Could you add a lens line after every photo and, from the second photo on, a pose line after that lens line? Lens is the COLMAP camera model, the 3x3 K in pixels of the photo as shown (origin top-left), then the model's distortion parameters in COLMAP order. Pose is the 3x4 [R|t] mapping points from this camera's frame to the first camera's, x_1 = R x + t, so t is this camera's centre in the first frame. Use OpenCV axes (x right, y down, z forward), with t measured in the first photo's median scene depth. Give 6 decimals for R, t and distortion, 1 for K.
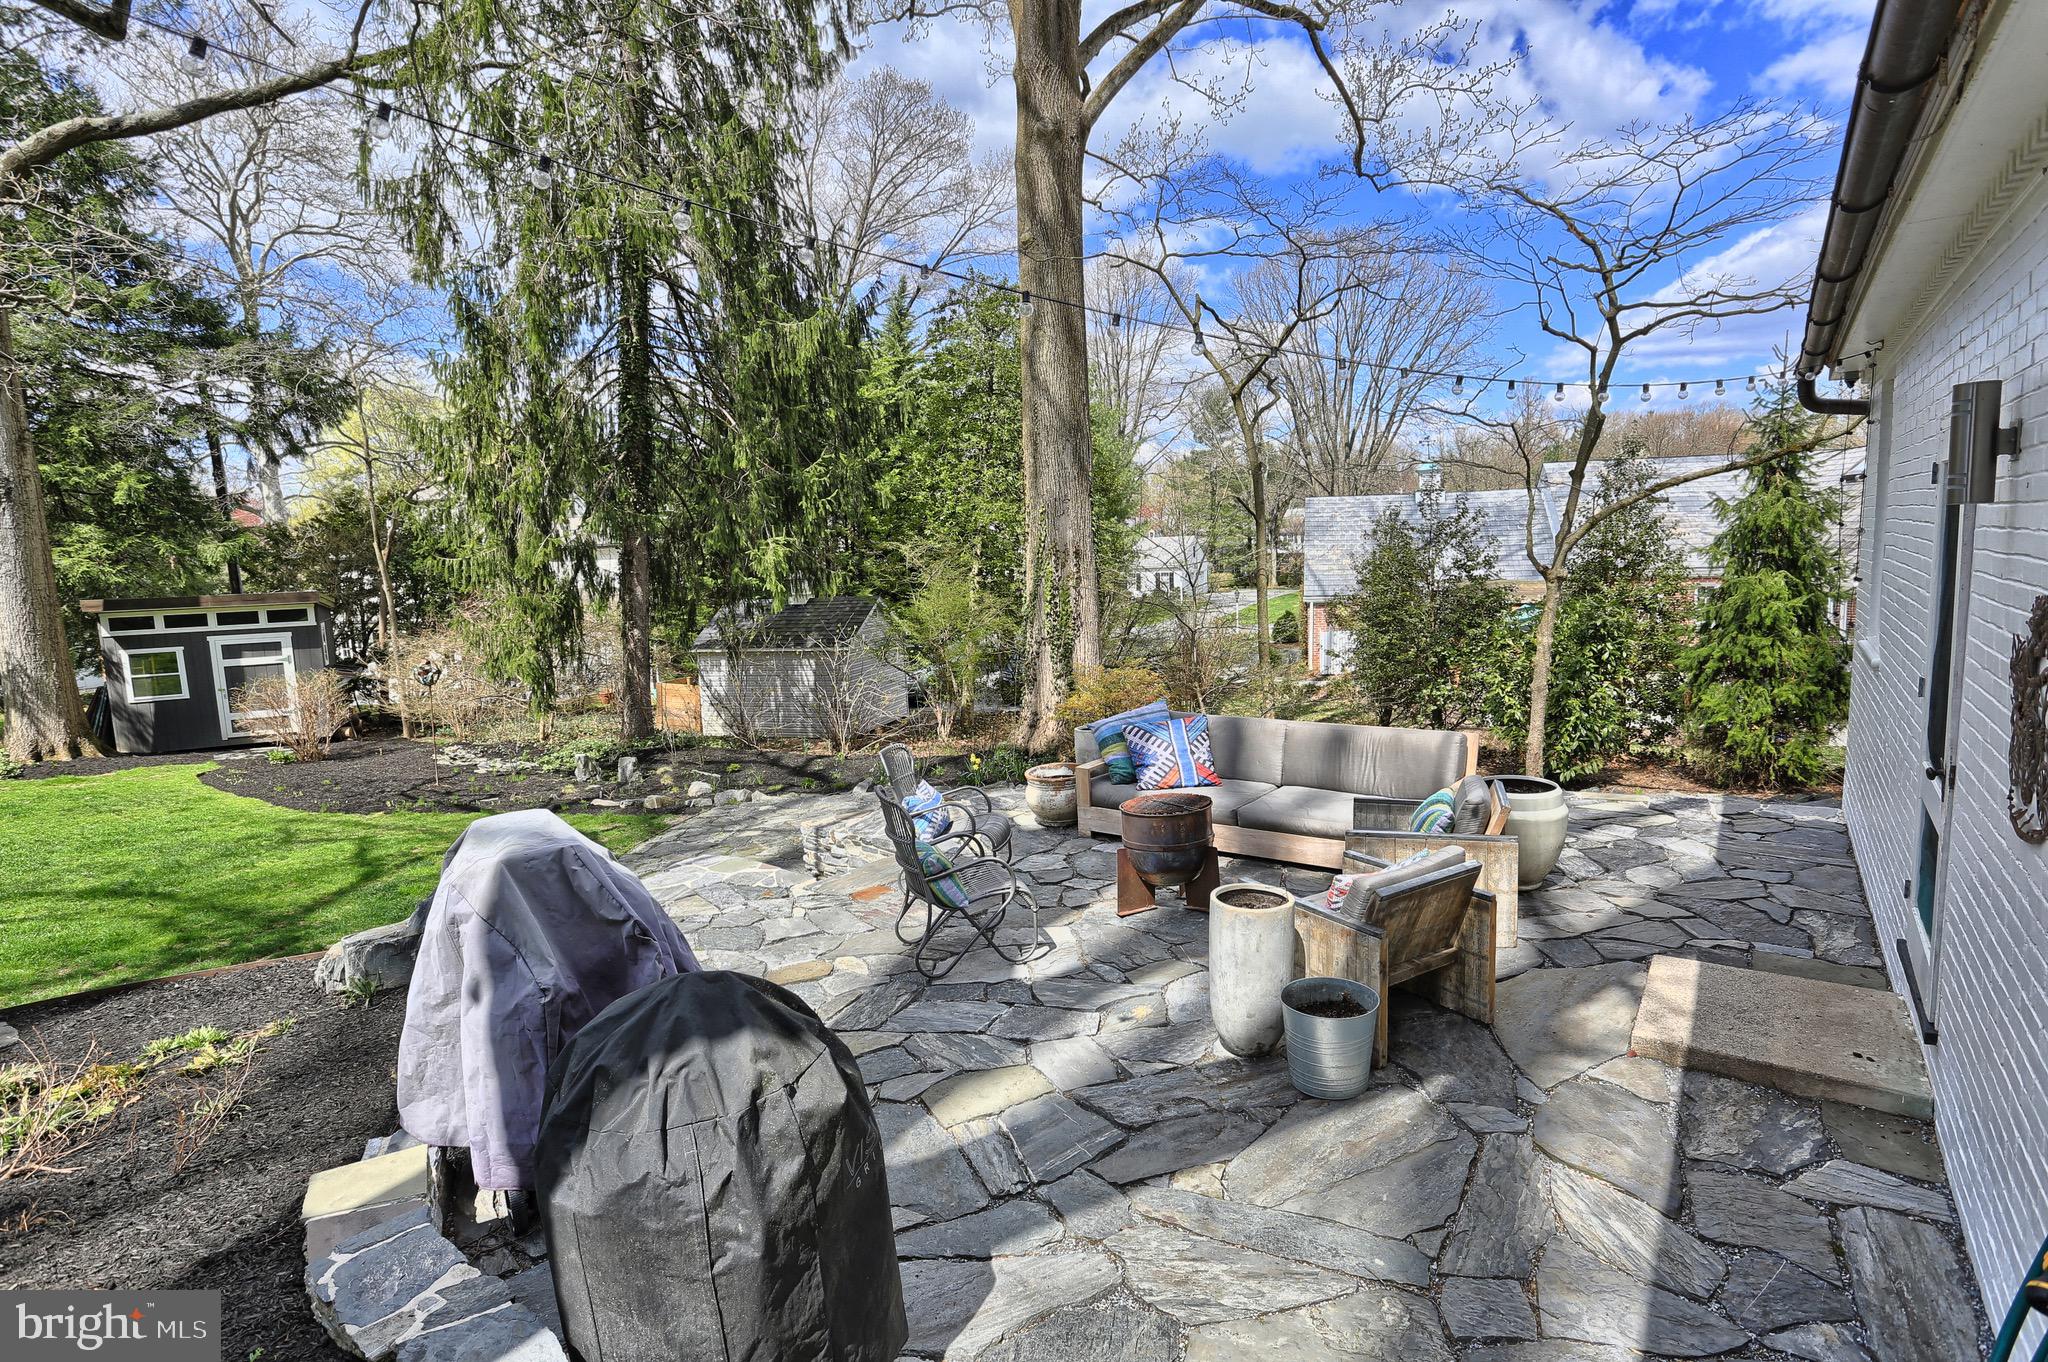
lens RADIAL K [[1021.5, 0, 1021.1], [0, 1021.5, 679.2], [0, 0, 1]] dist [-0.061044, 0.026182]
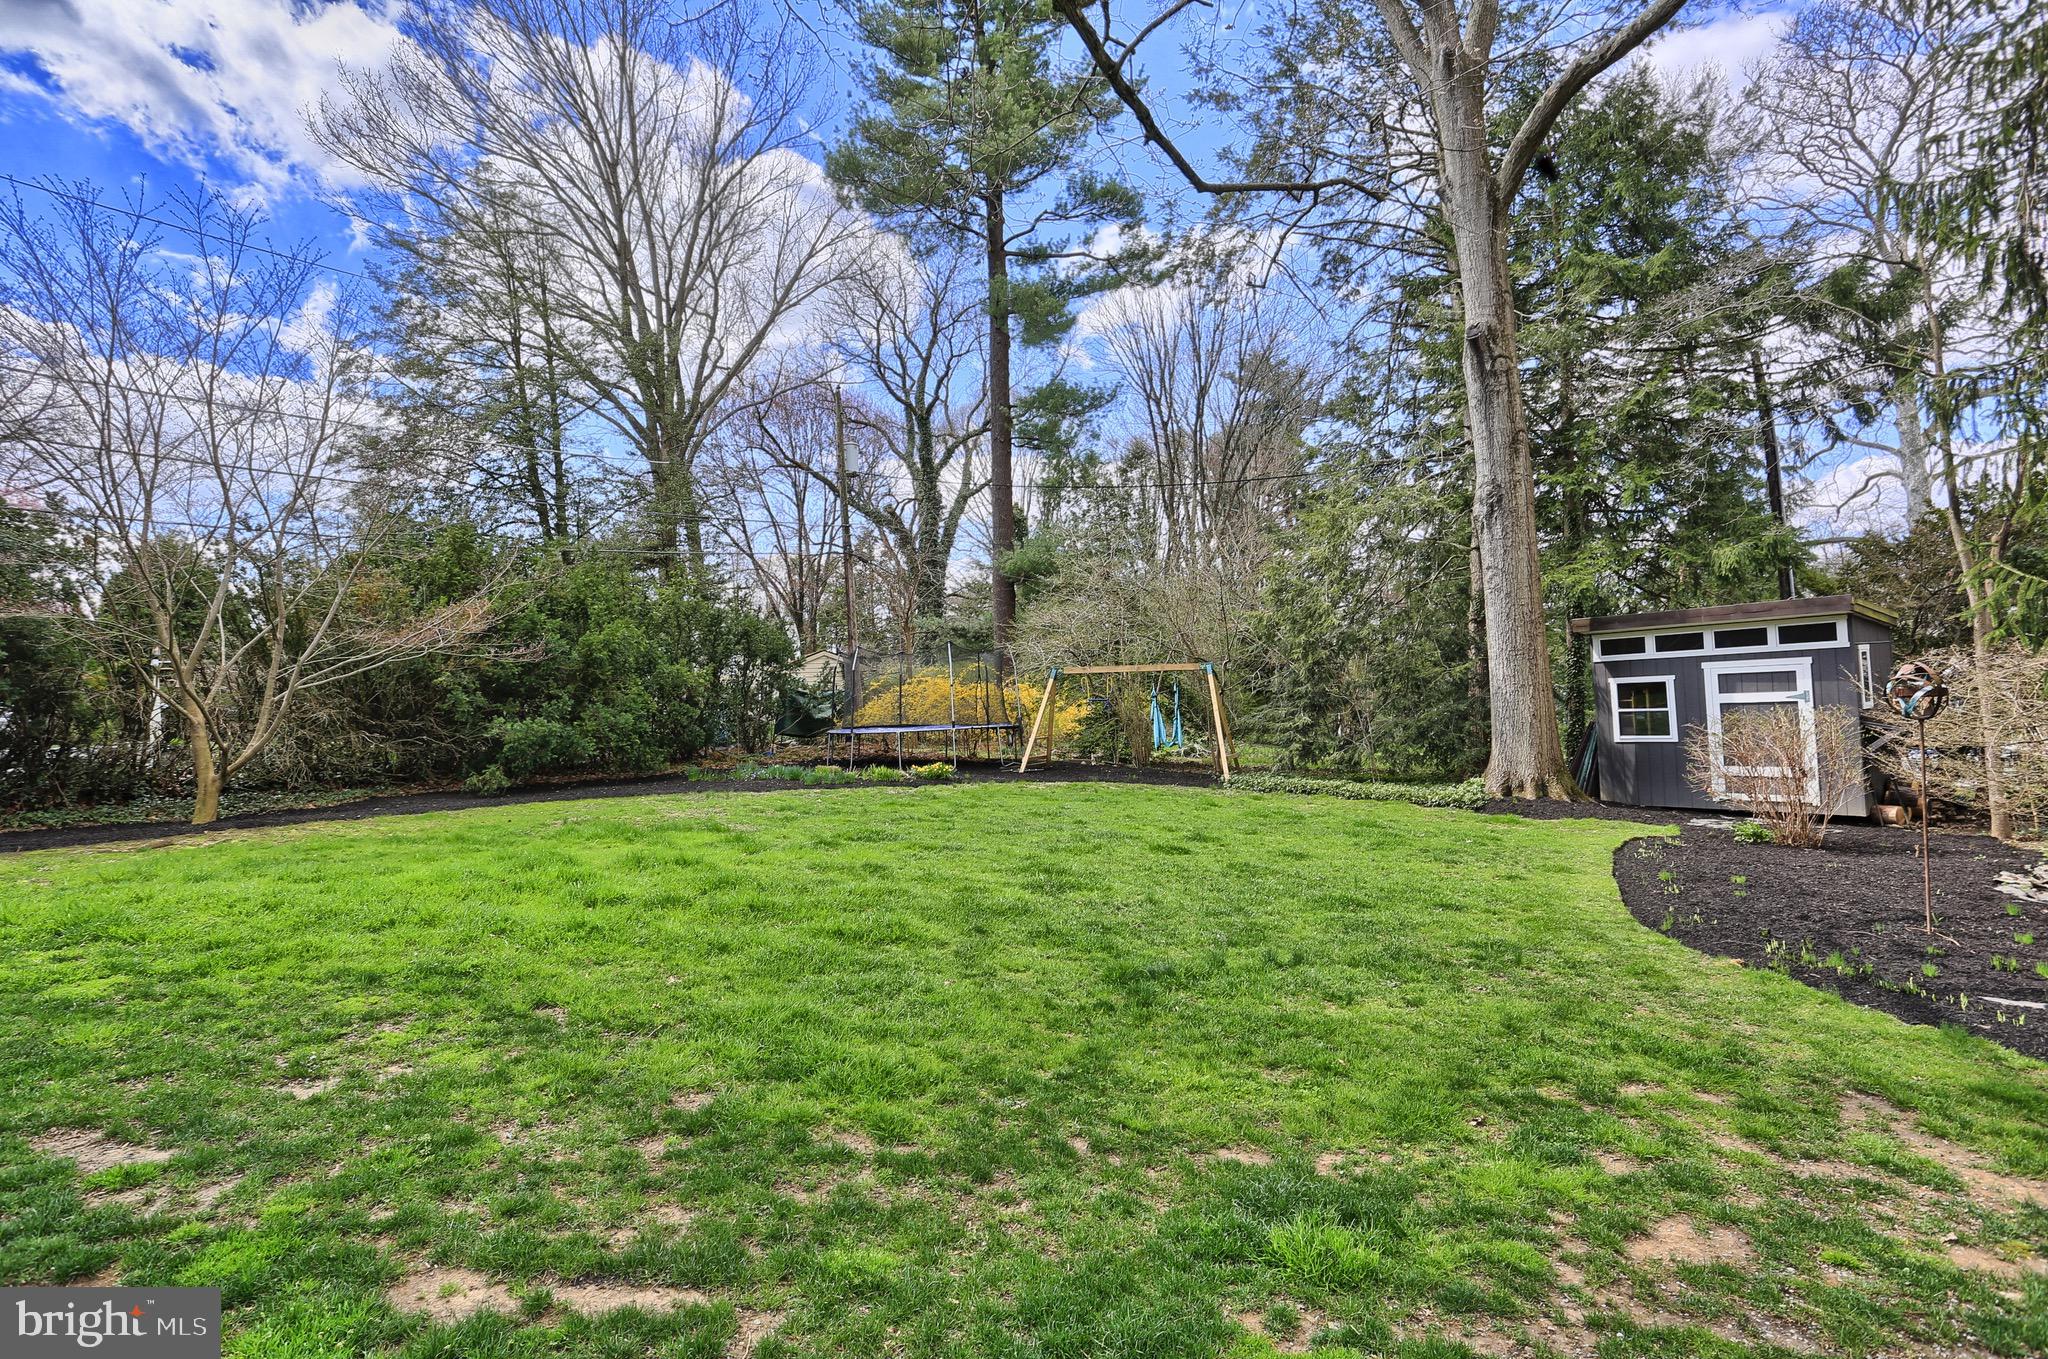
lens RADIAL K [[1021.5, 0, 1040.1], [0, 1021.5, 665.9], [0, 0, 1]] dist [-0.061044, 0.026182]
pose [[0.156911, -0.011136, -0.987550, -0.187793], [-0.080732, 0.996445, -0.024063, 0.025711], [0.984307, 0.083502, 0.155454, 0.504854]]
